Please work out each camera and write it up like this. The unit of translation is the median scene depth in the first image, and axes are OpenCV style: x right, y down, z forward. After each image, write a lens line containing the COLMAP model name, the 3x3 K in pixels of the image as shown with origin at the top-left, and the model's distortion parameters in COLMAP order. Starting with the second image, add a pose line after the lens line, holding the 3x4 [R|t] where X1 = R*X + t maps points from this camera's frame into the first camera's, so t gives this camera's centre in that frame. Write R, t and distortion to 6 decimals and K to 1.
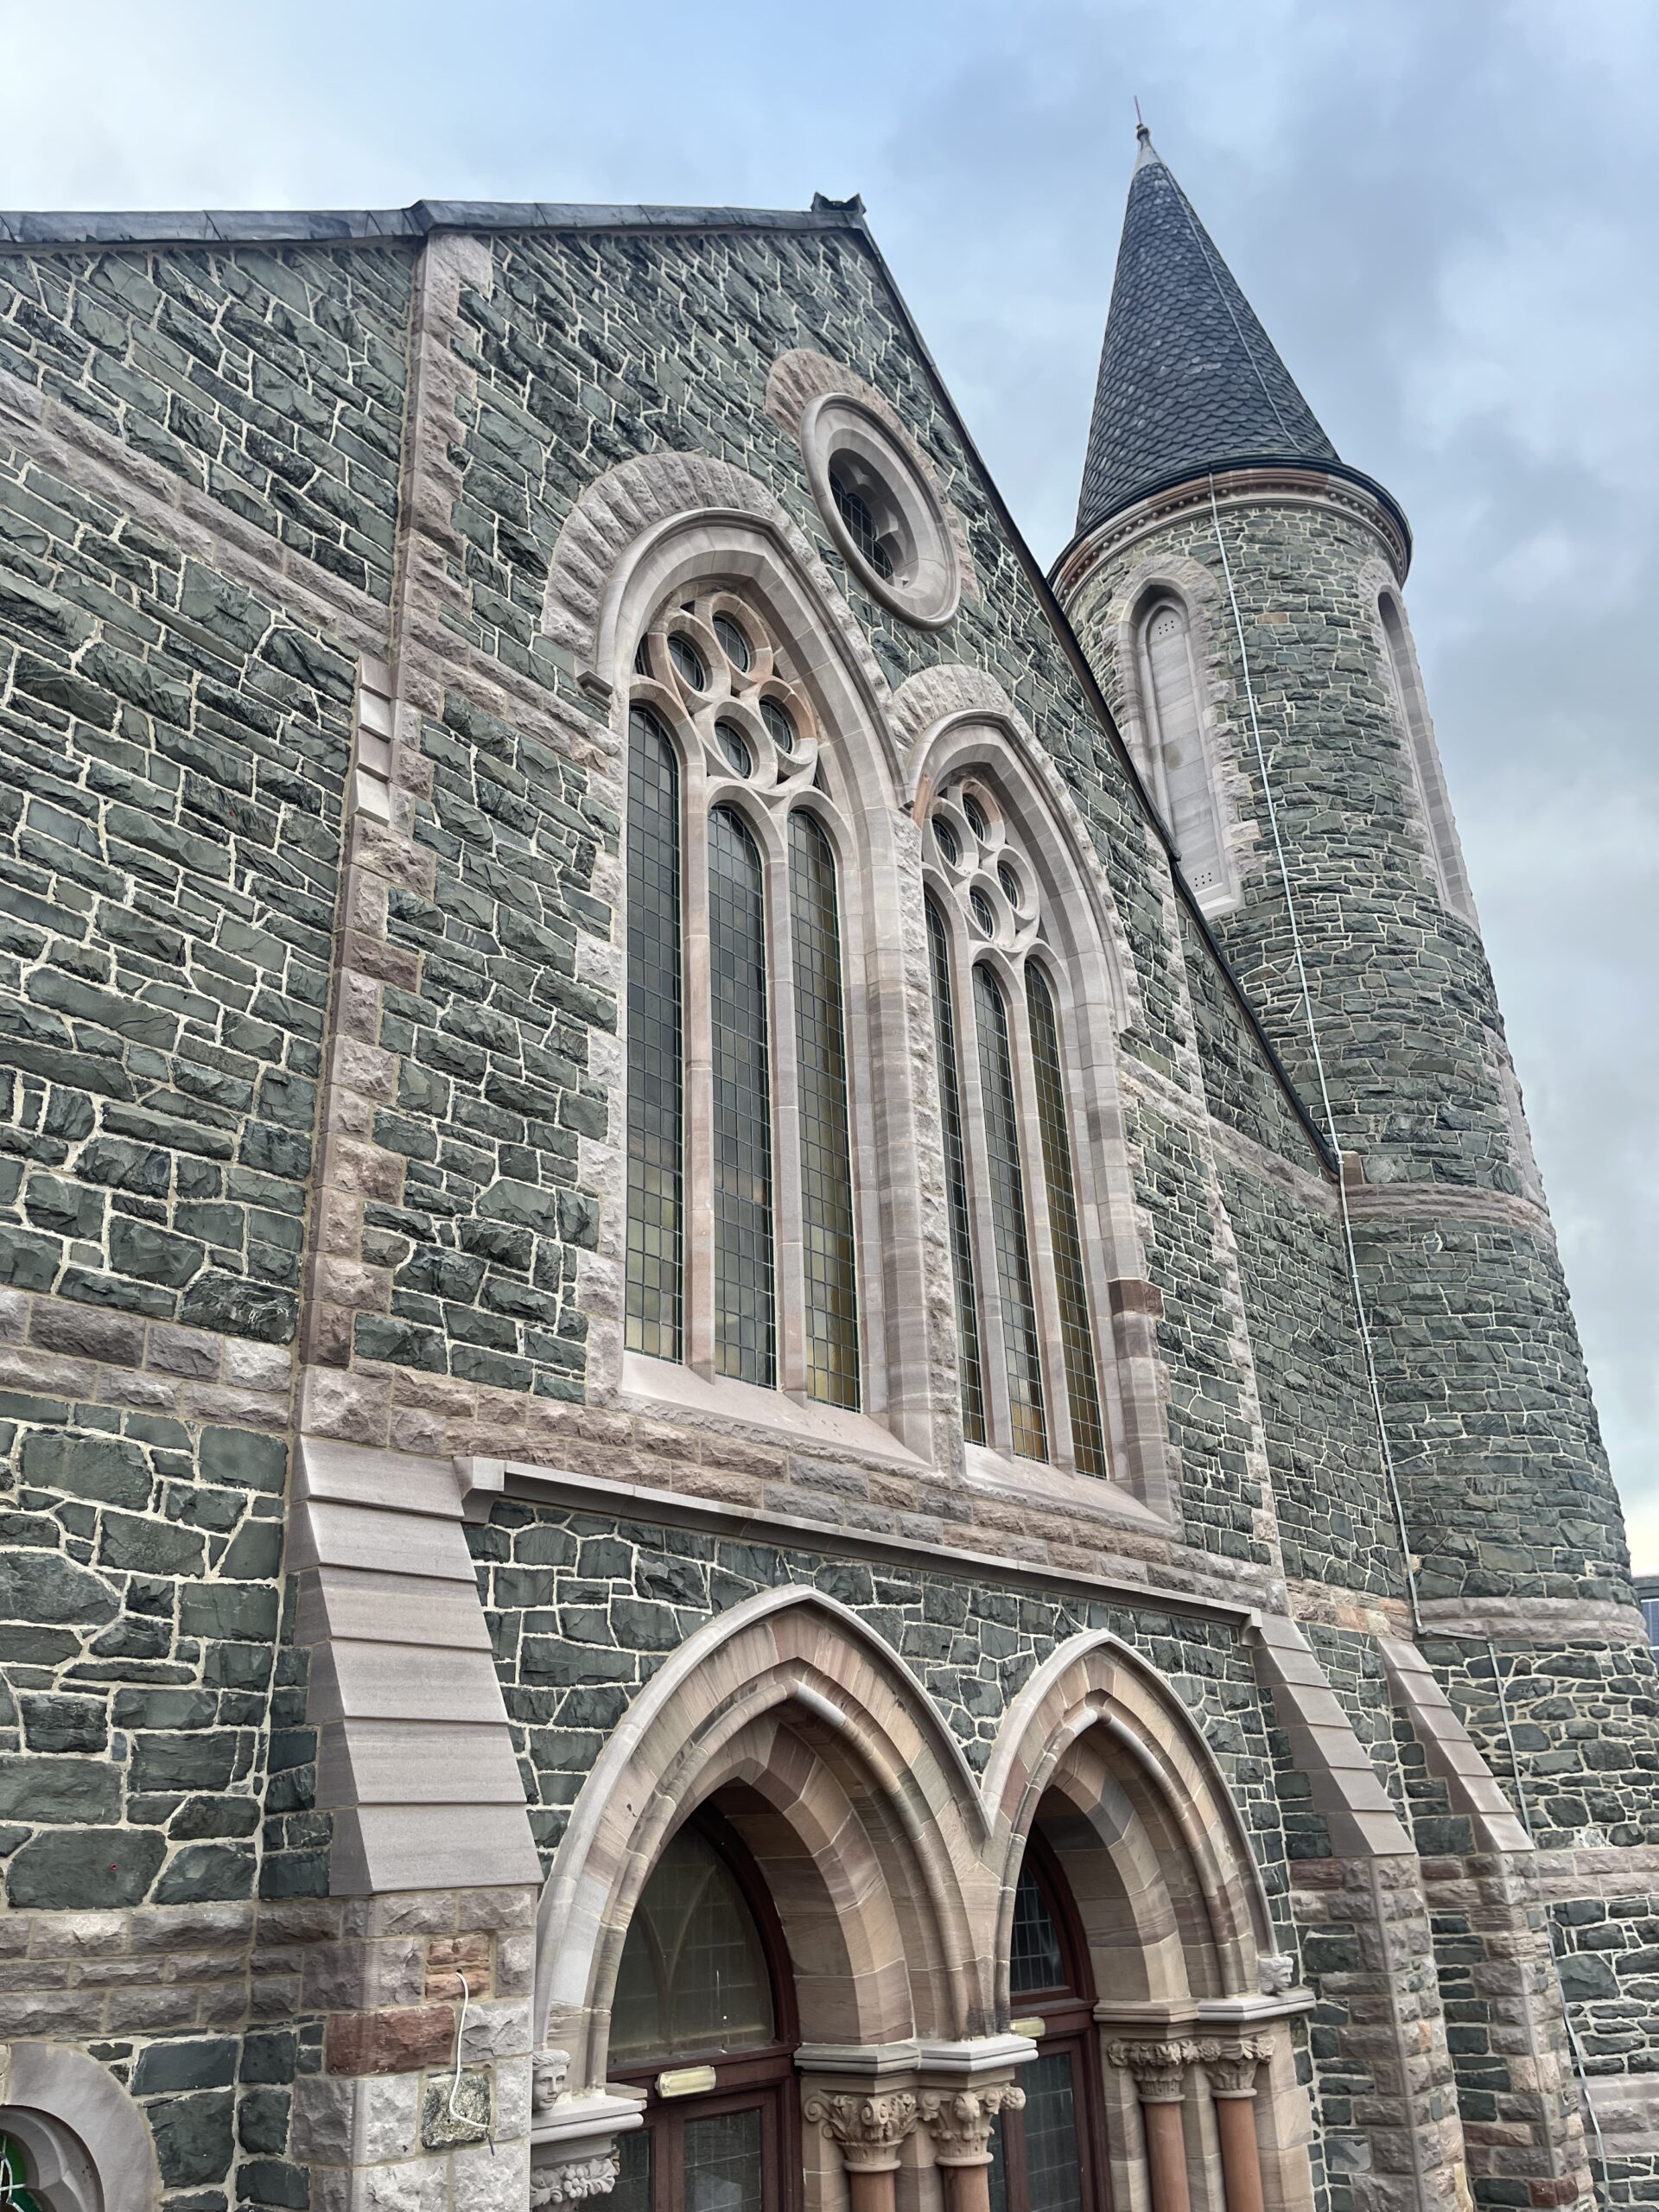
lens RADIAL K [[1654.4, 0, 819.2], [0, 1654.4, 1107.3], [0, 0, 1]] dist [0.056587, -0.053864]
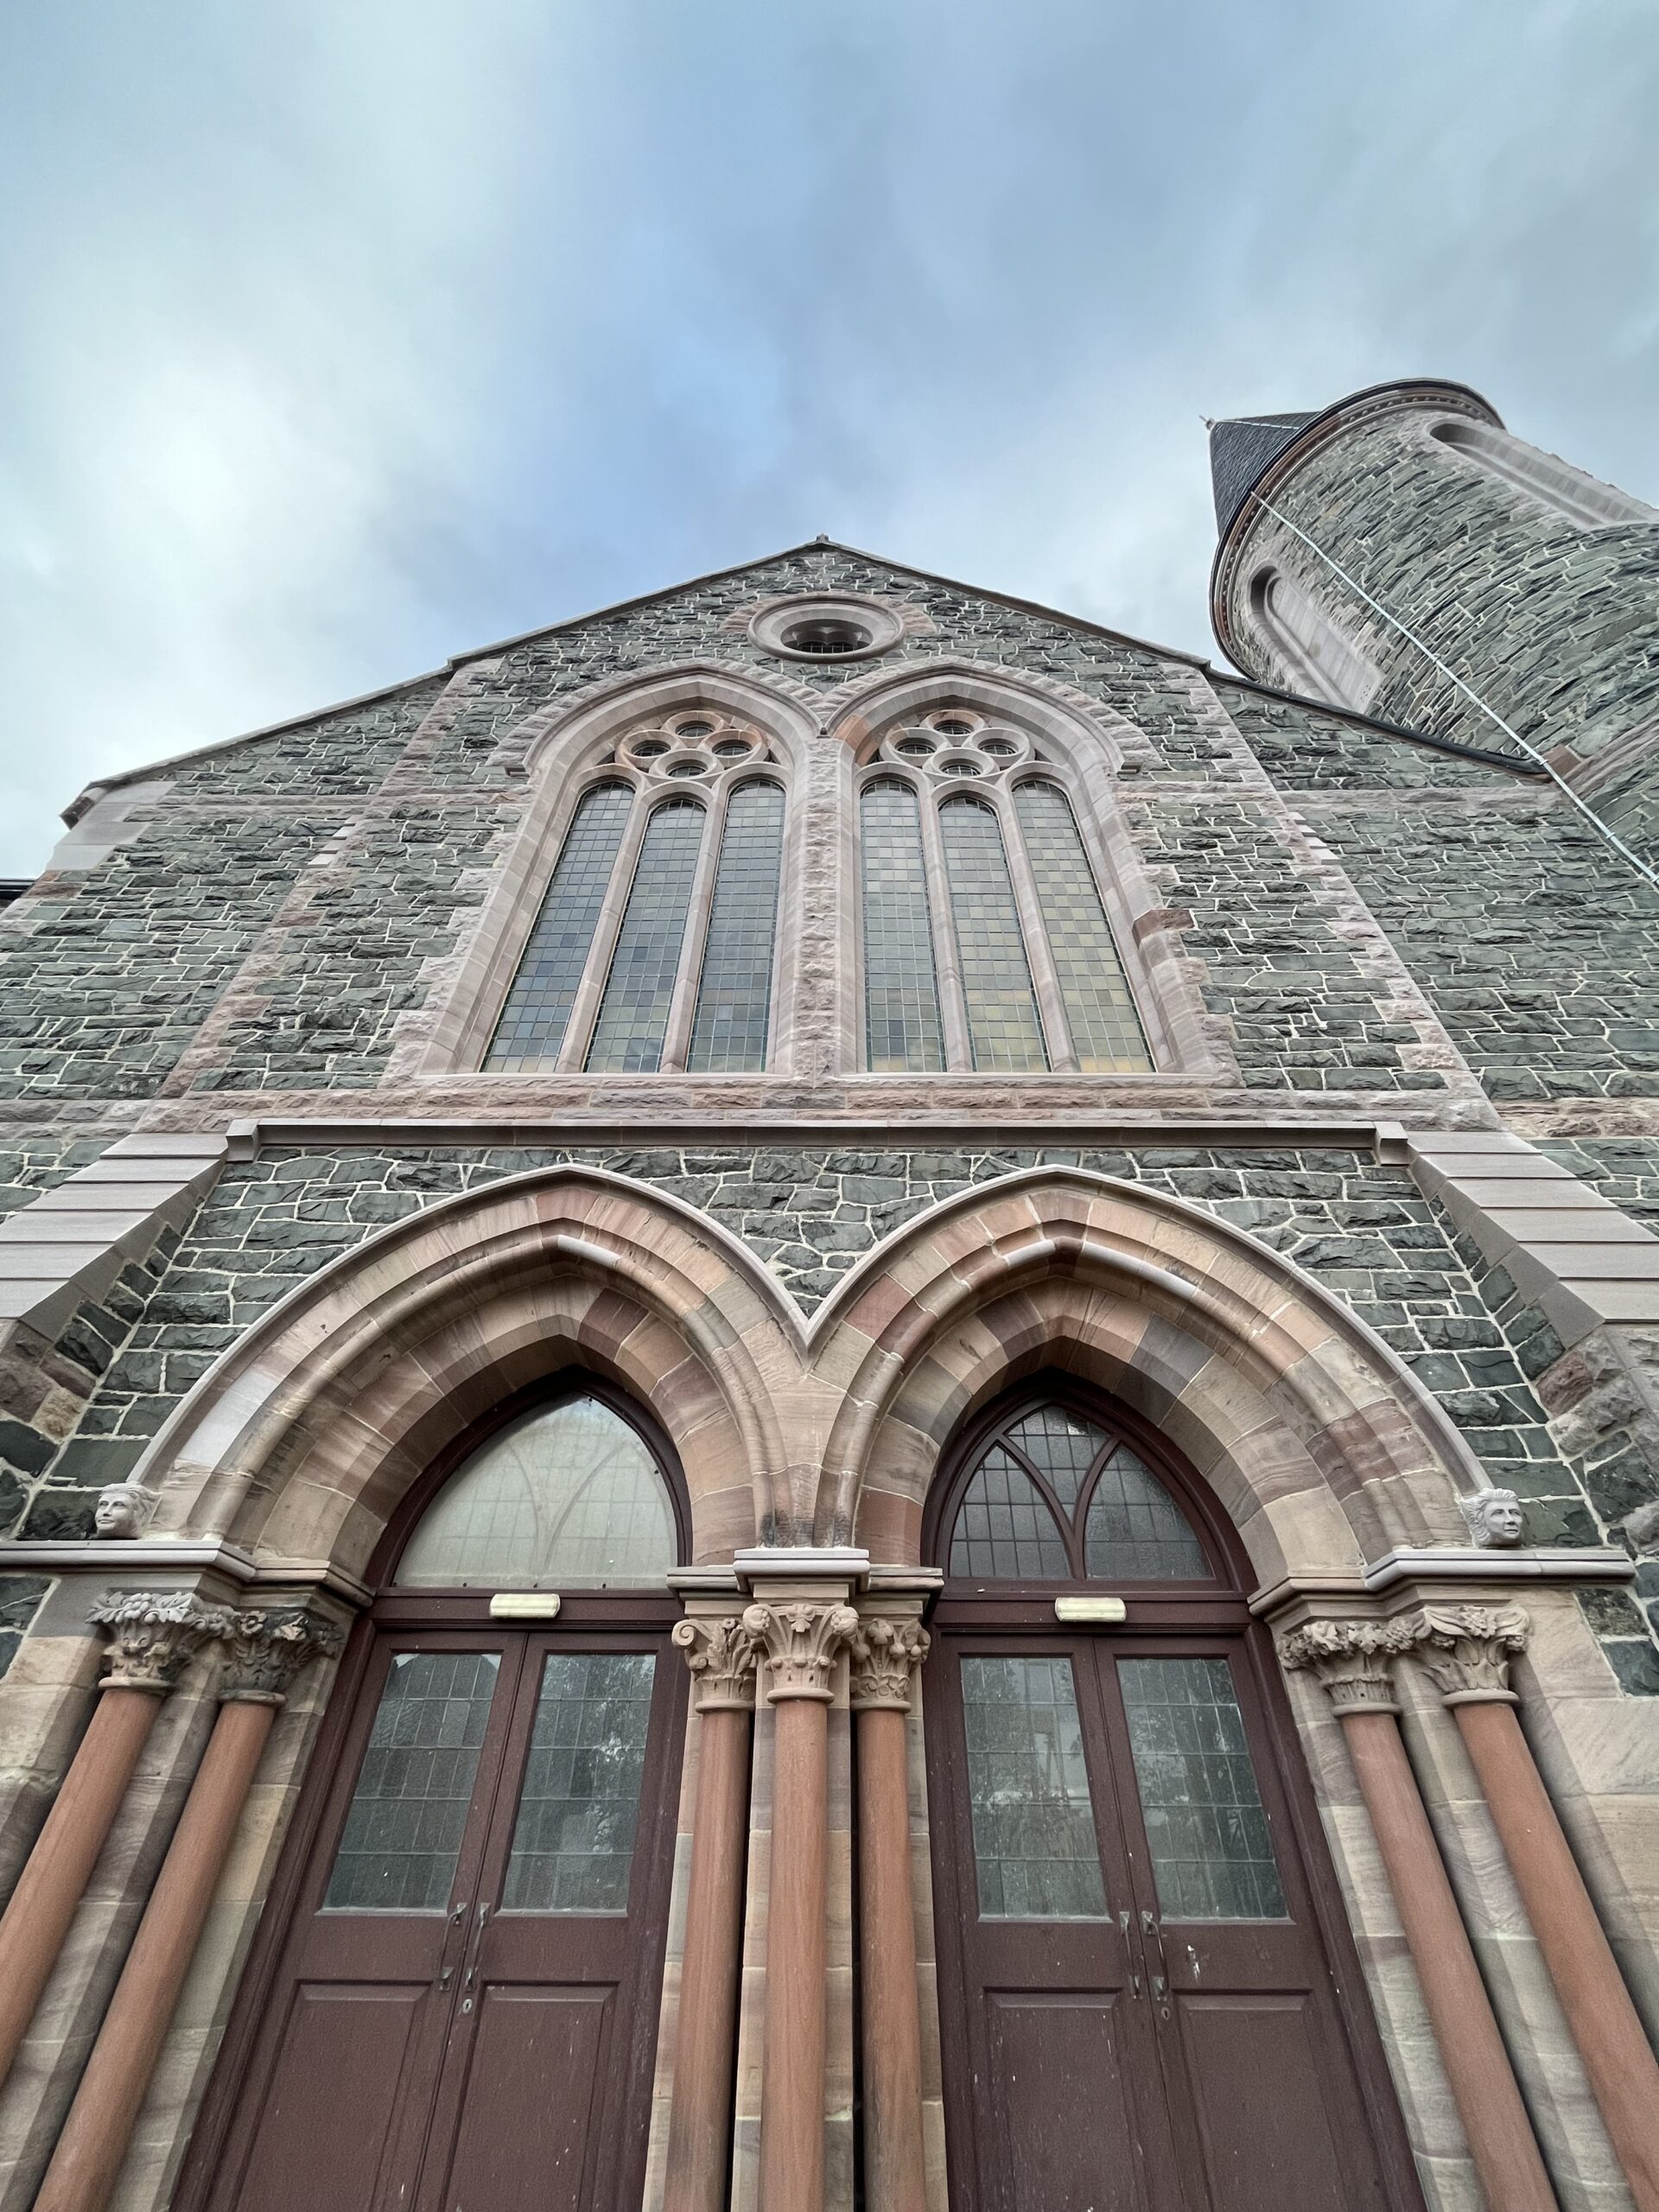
lens RADIAL K [[894.0, 0, 832.0], [0, 894.0, 1090.4], [0, 0, 1]] dist [-0.003980, -0.000500]
pose [[0.637838, -0.483341, -0.599620, 0.407317], [0.295390, 0.872542, -0.389121, 0.427437], [0.711272, 0.071074, 0.699314, 0.534707]]
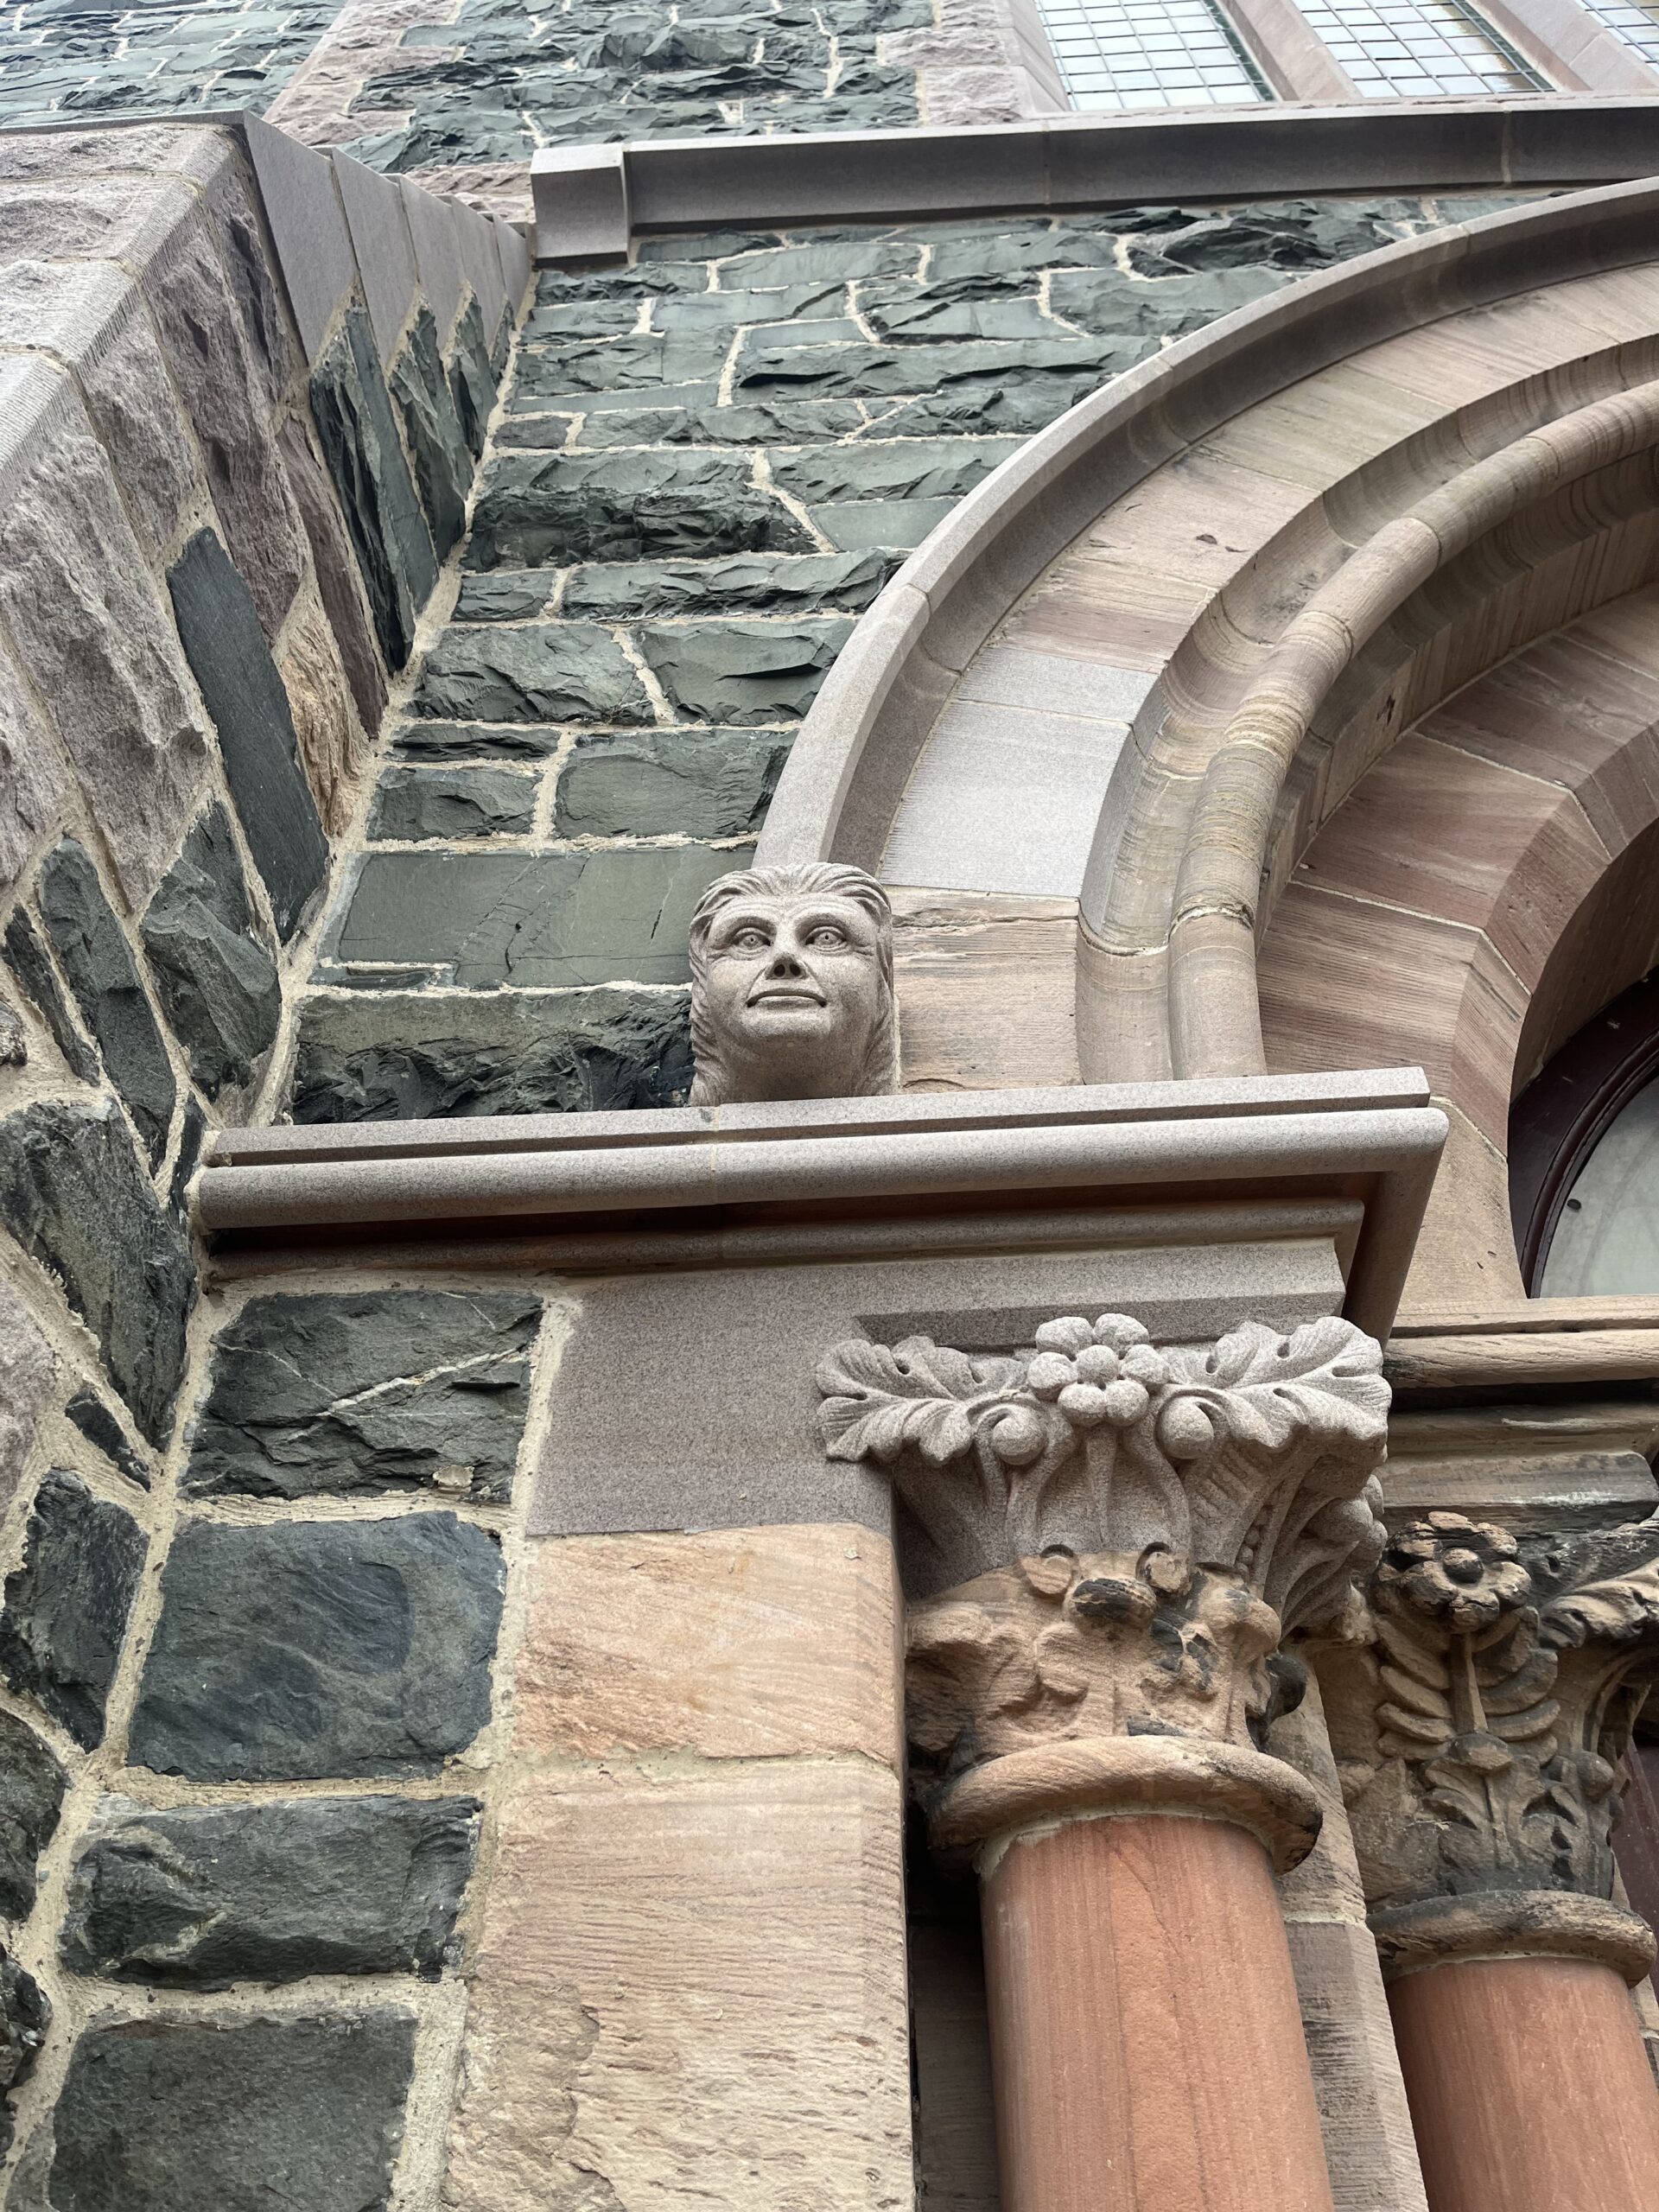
lens RADIAL K [[1670.9, 0, 848.0], [0, 1670.9, 1109.4], [0, 0, 1]] dist [0.051152, -0.044515]
pose [[0.604502, -0.531101, -0.593725, -0.017634], [0.320251, 0.844462, -0.429328, 0.416676], [0.729395, 0.069388, 0.680565, 0.505097]]
